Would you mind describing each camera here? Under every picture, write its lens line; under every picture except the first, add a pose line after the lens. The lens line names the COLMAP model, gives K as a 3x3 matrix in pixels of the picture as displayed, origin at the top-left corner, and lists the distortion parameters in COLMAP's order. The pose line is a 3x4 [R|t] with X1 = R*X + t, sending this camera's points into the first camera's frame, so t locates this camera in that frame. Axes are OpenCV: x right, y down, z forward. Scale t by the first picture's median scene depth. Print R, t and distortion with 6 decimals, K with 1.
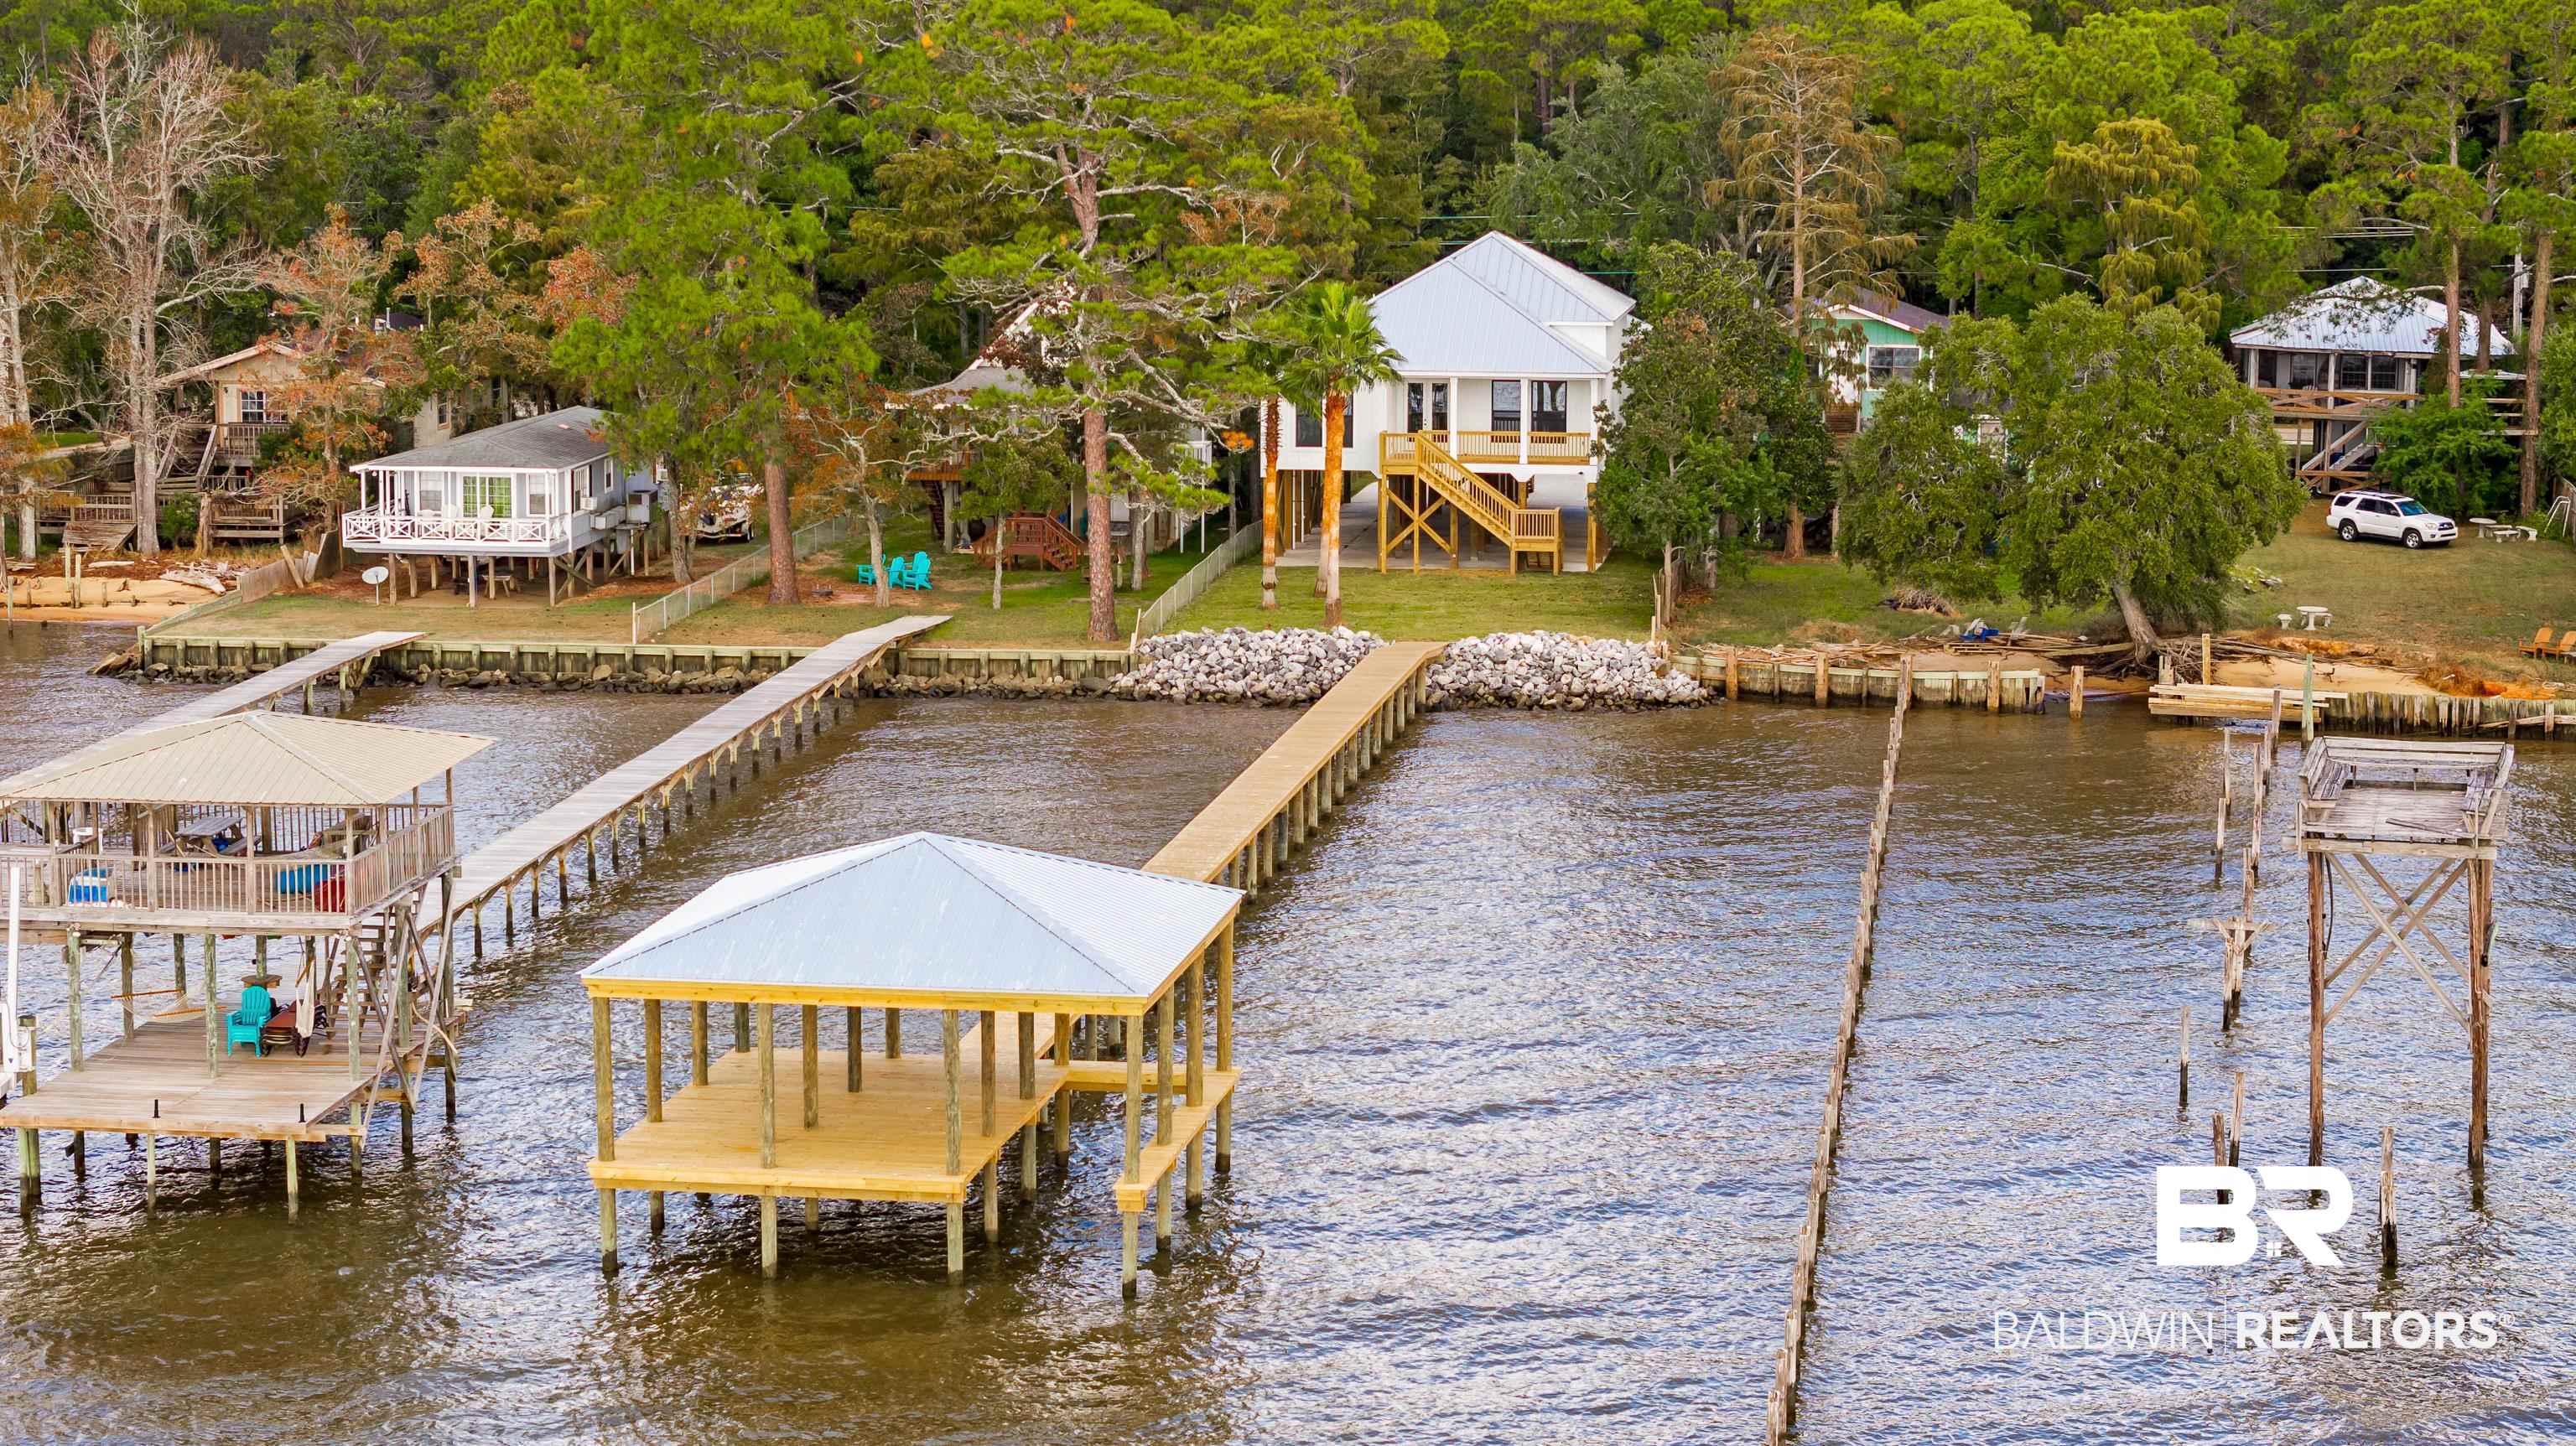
lens RADIAL K [[5855.8, 0, 1292.0], [0, 5855.8, 735.9], [0, 0, 1]] dist [-0.216494, 0.000000]
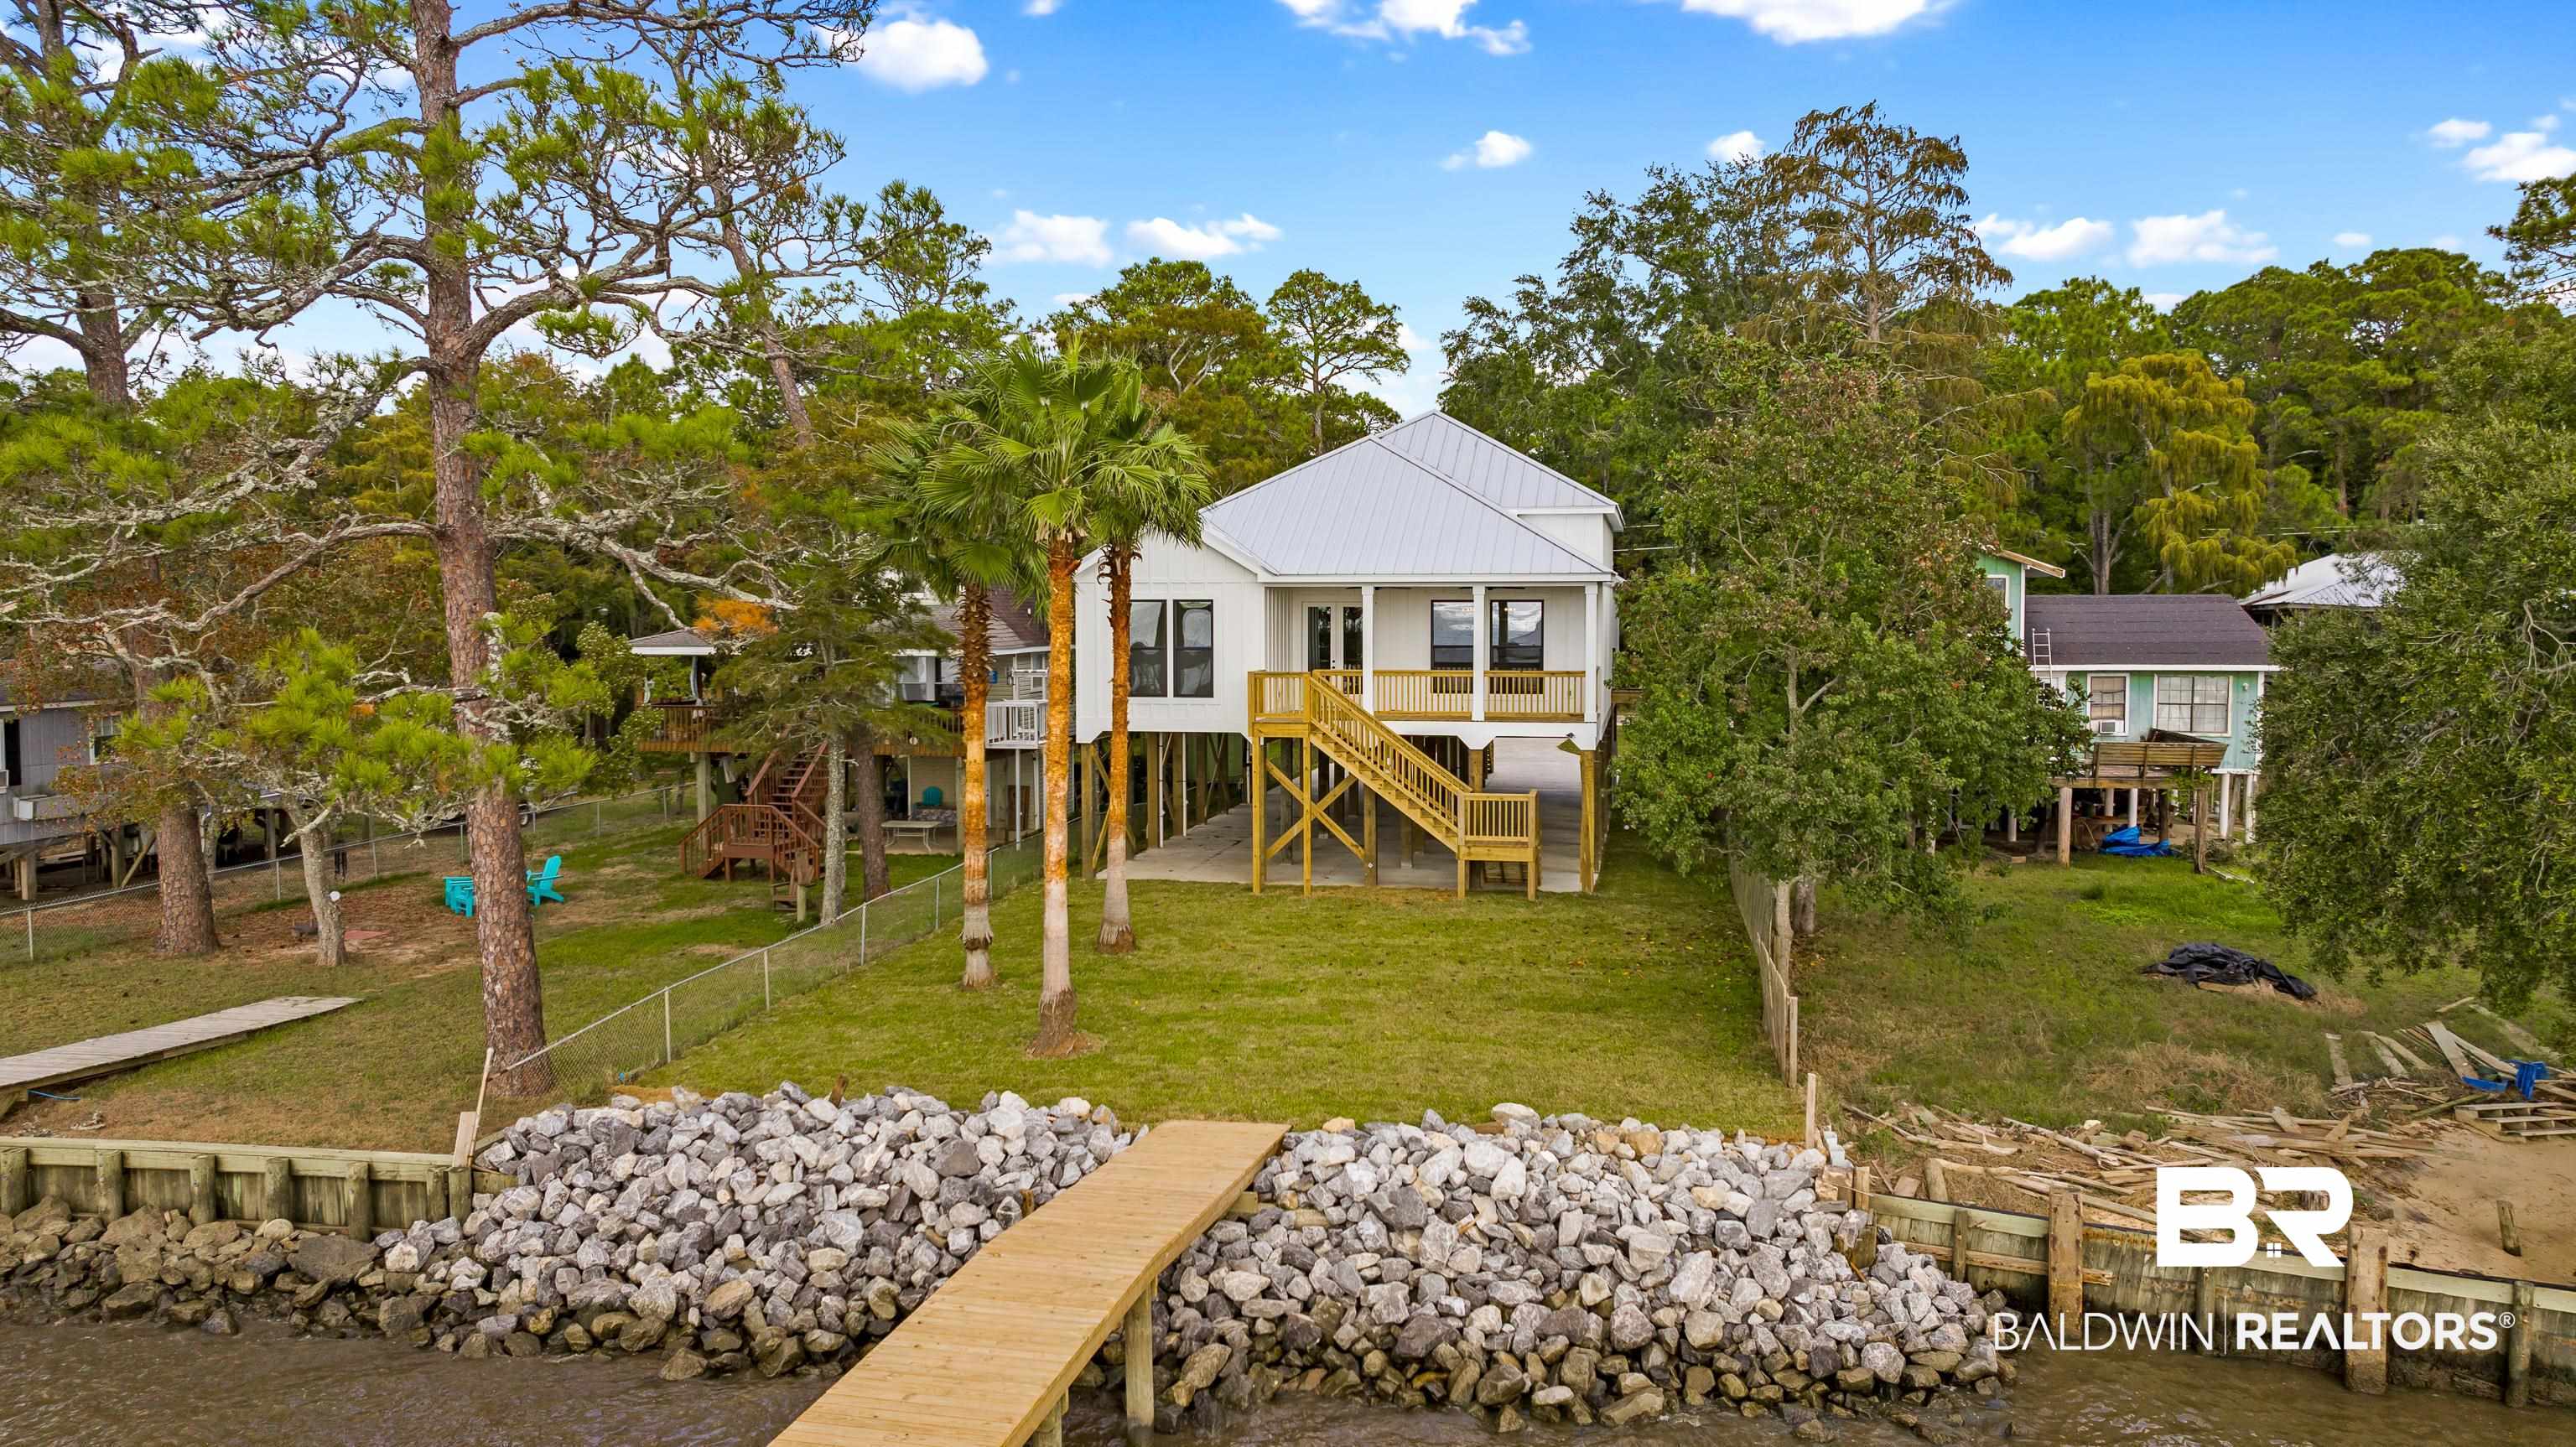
lens RADIAL K [[1880.5, 0, 1305.6], [0, 1880.5, 719.4], [0, 0, 1]] dist [0.004300, -0.011228]
pose [[0.998416, -0.000525, -0.056261, 0.034211], [-0.003695, 0.997186, -0.074876, -0.033044], [0.056142, 0.074965, 0.995604, 0.841019]]
